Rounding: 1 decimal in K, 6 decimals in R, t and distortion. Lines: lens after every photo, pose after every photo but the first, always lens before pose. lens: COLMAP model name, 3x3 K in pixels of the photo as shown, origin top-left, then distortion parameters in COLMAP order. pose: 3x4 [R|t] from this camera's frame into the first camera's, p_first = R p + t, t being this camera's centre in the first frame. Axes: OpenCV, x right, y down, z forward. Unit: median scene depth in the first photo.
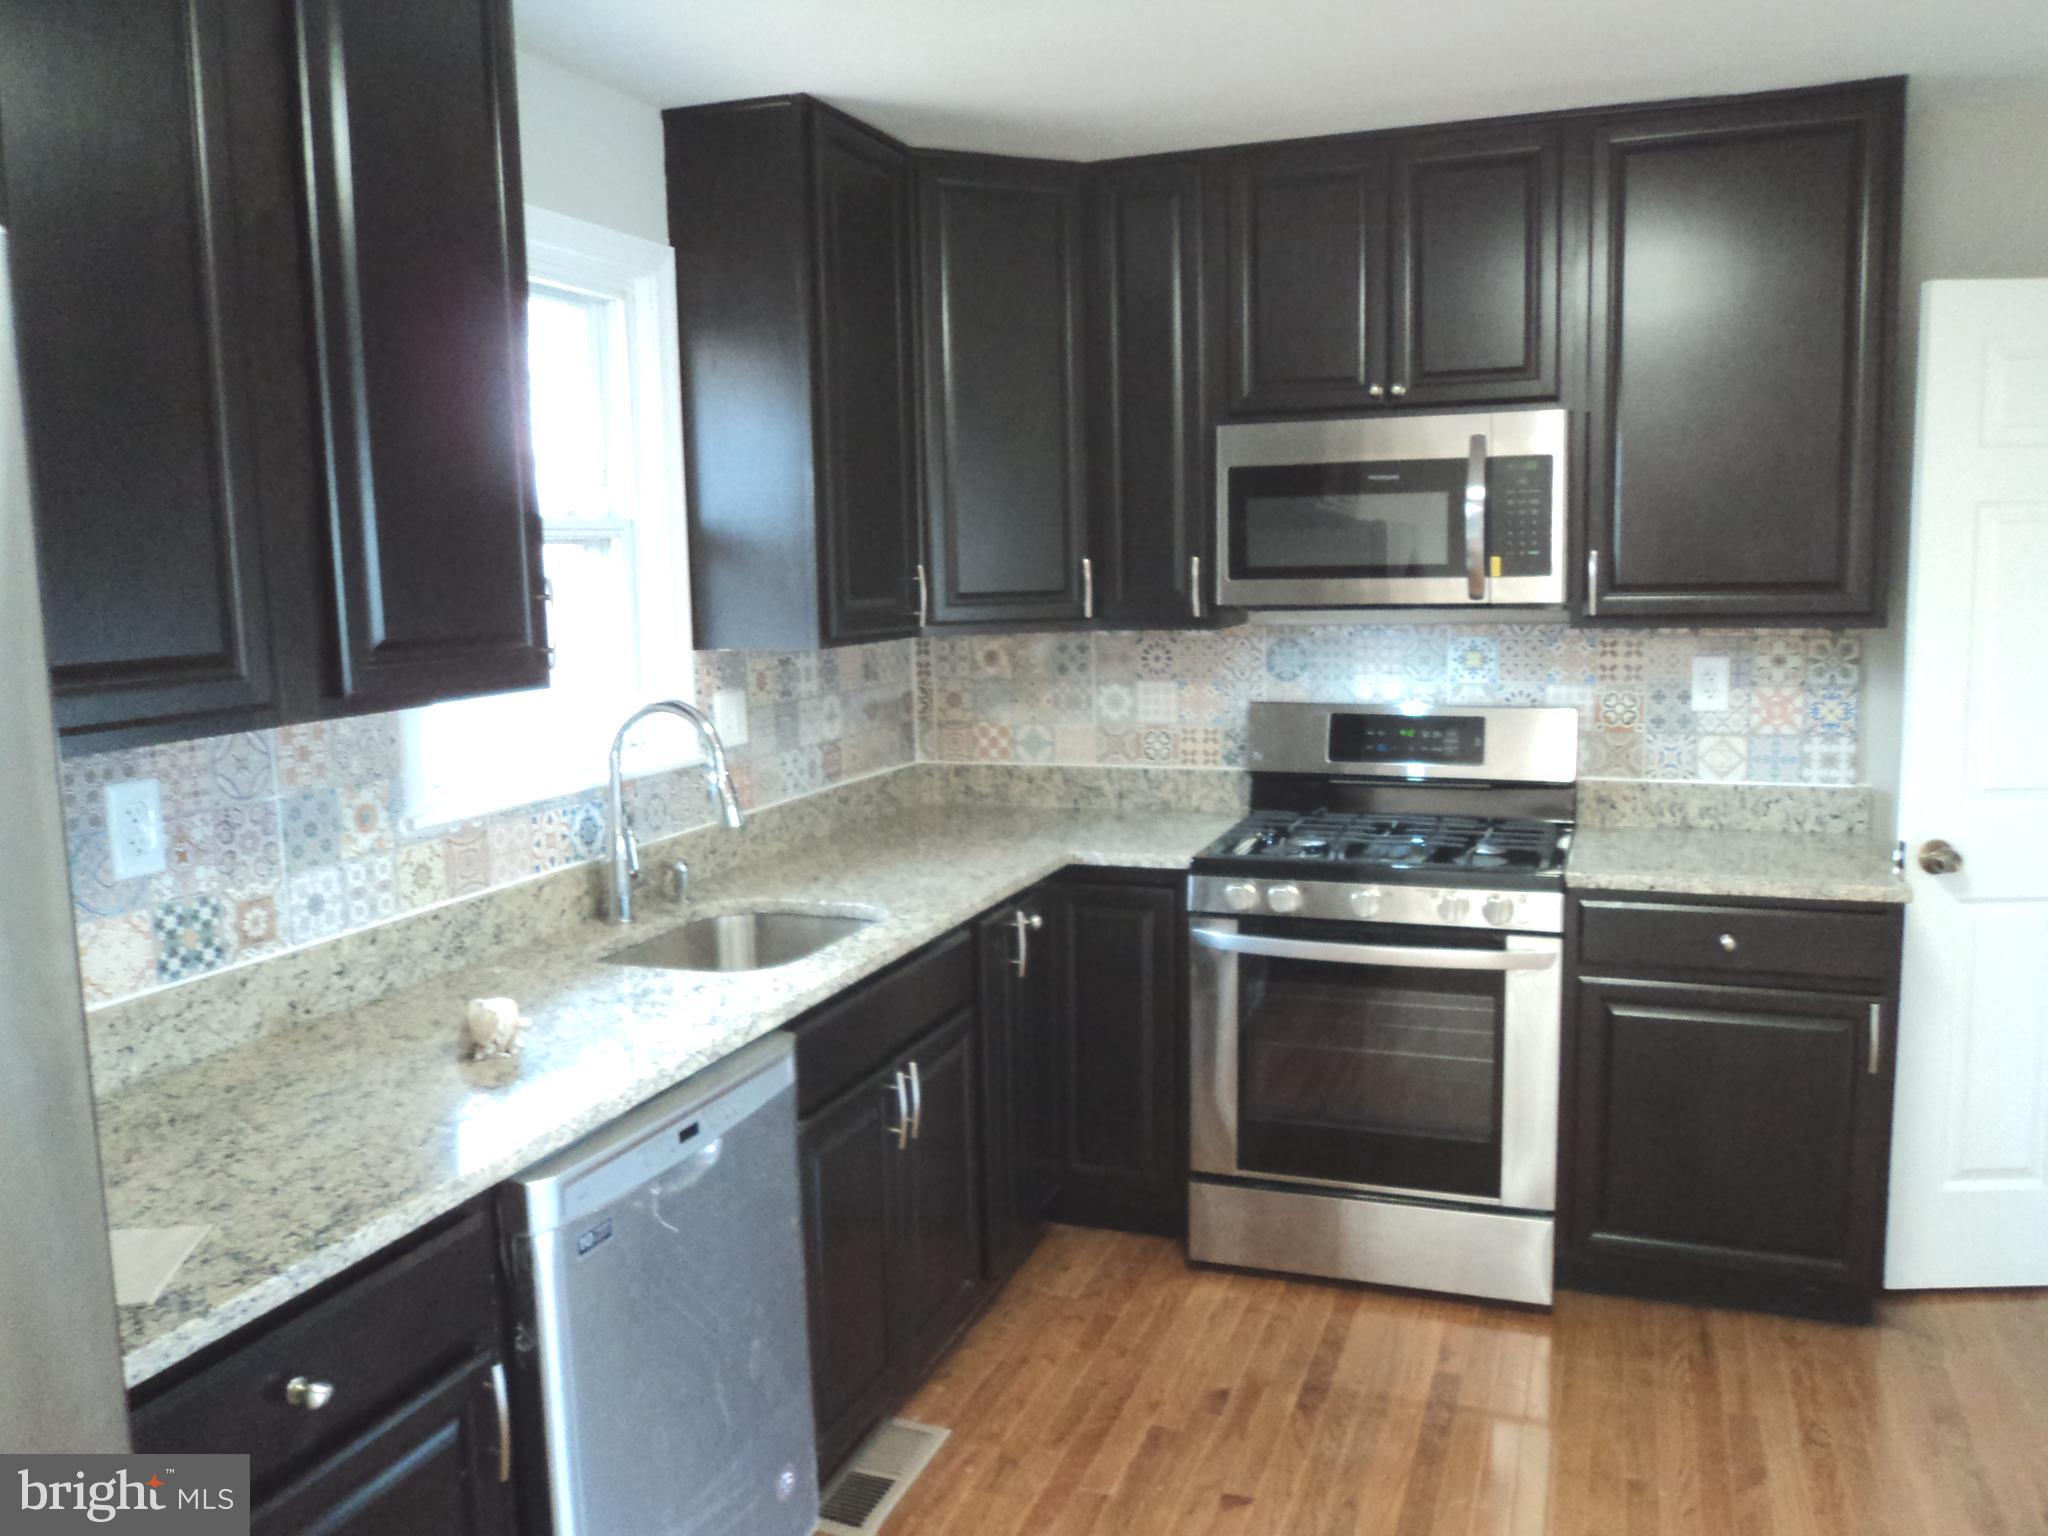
lens RADIAL K [[1609.7, 0, 1029.9], [0, 1609.7, 767.0], [0, 0, 1]] dist [-0.048348, 0.009890]
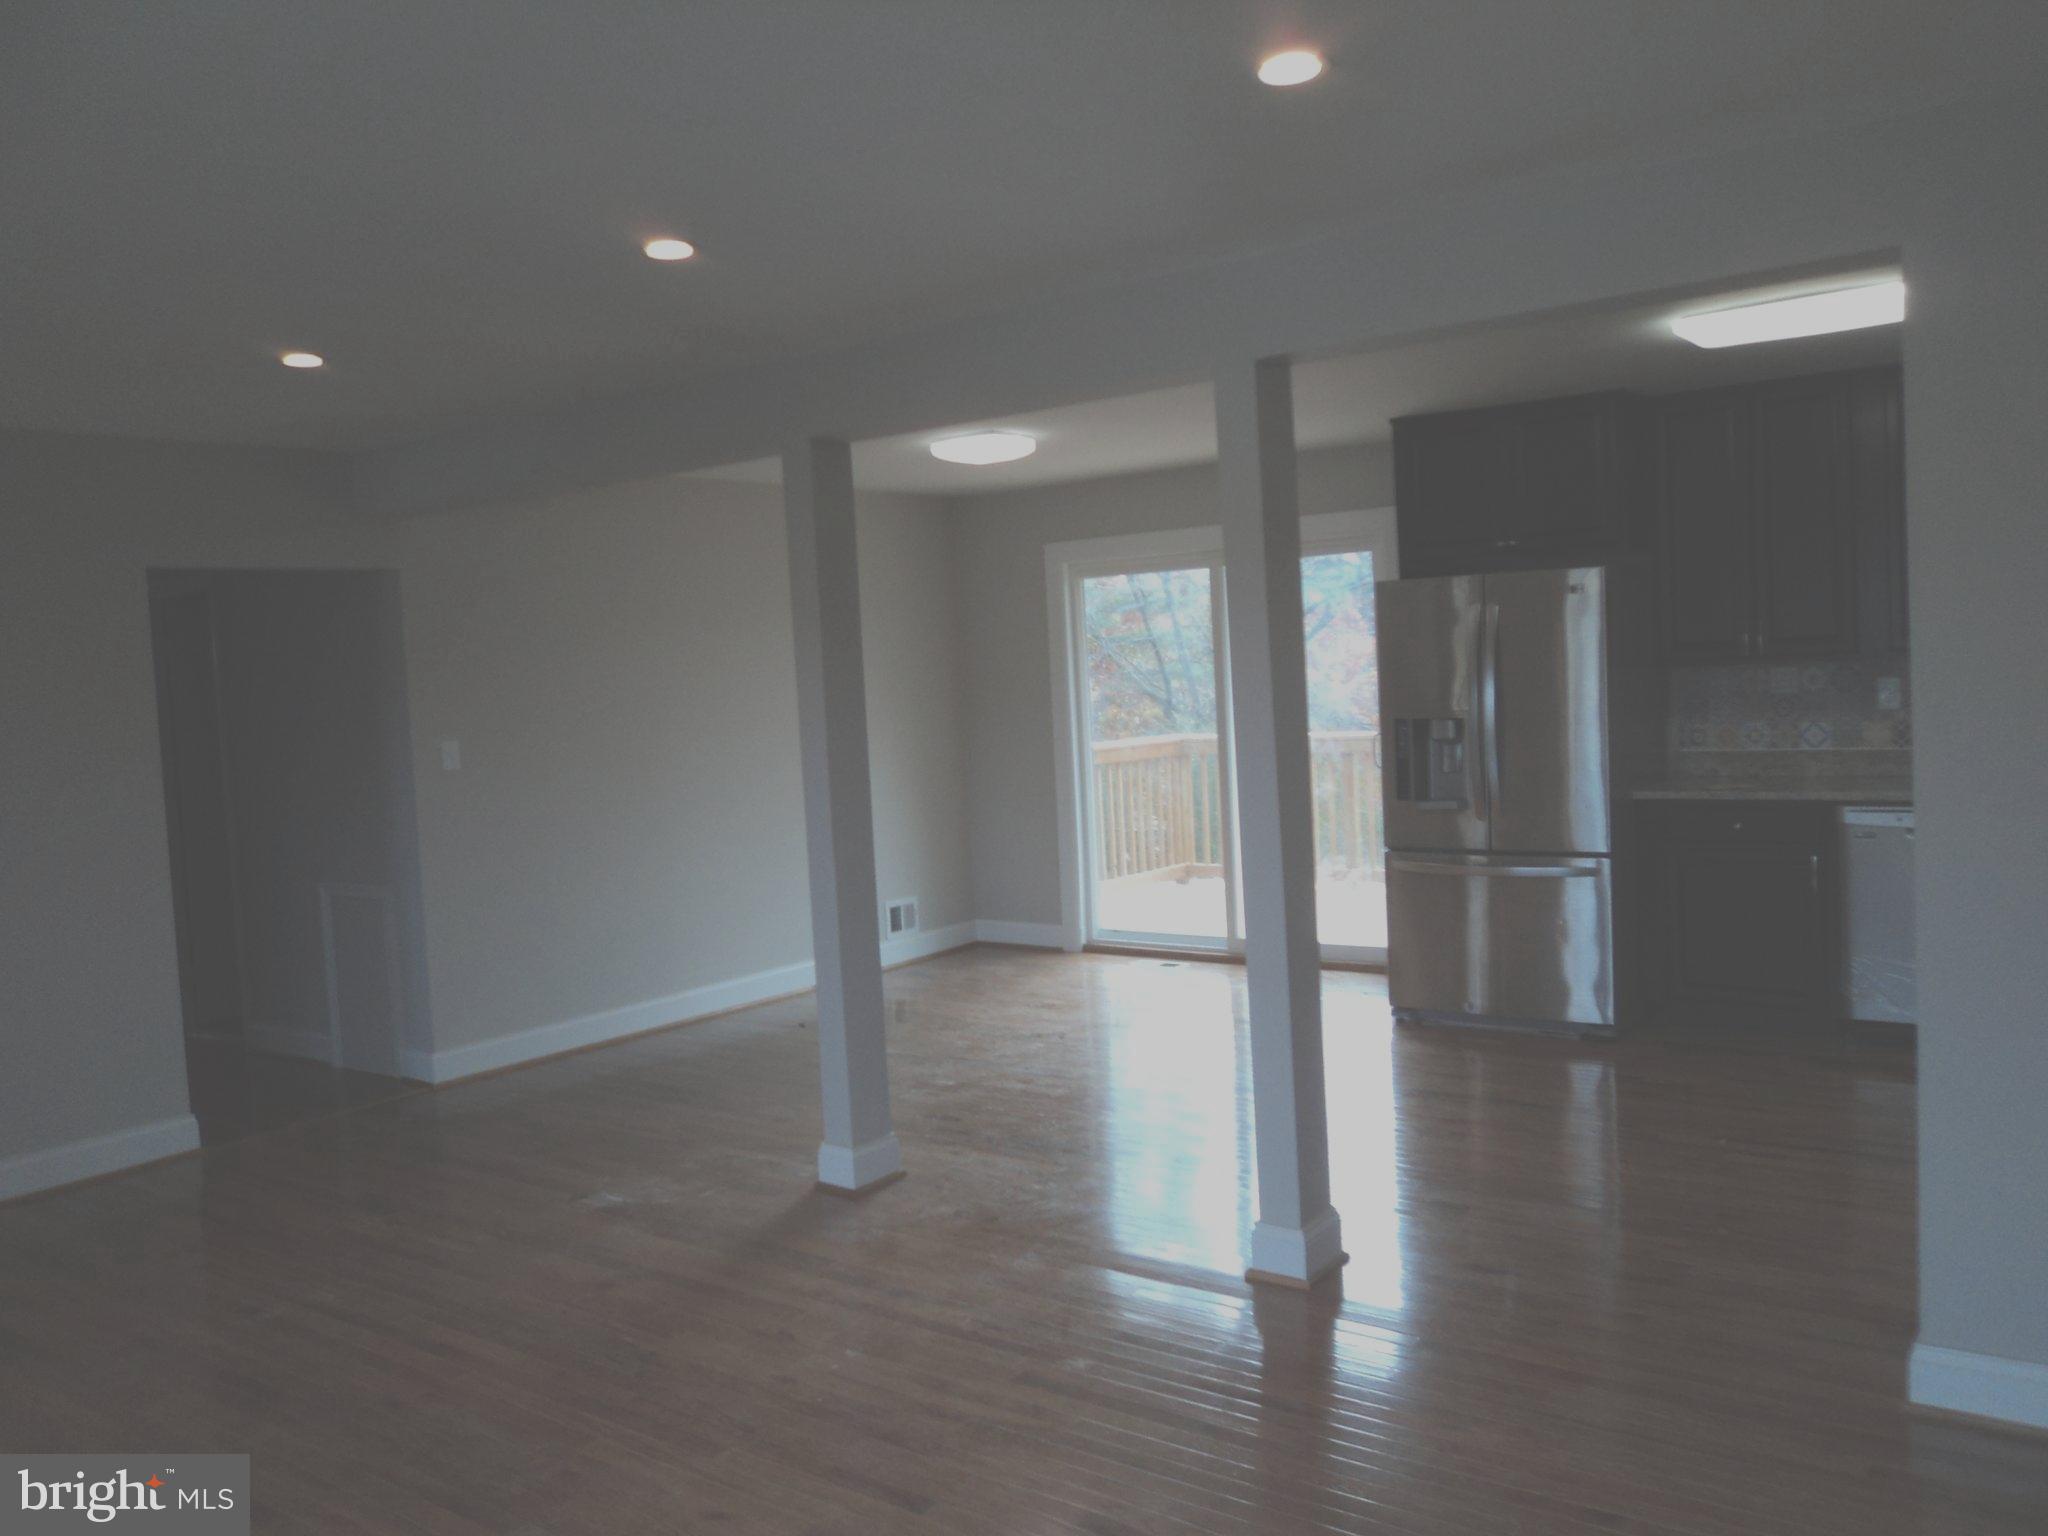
lens RADIAL K [[1623.2, 0, 1029.1], [0, 1623.2, 763.9], [0, 0, 1]] dist [0.005202, 0.002435]
pose [[-0.288144, 0.096874, -0.952674, 1.691077], [-0.062480, 0.990848, 0.119653, -0.056284], [0.955546, 0.094000, -0.279455, 0.196439]]
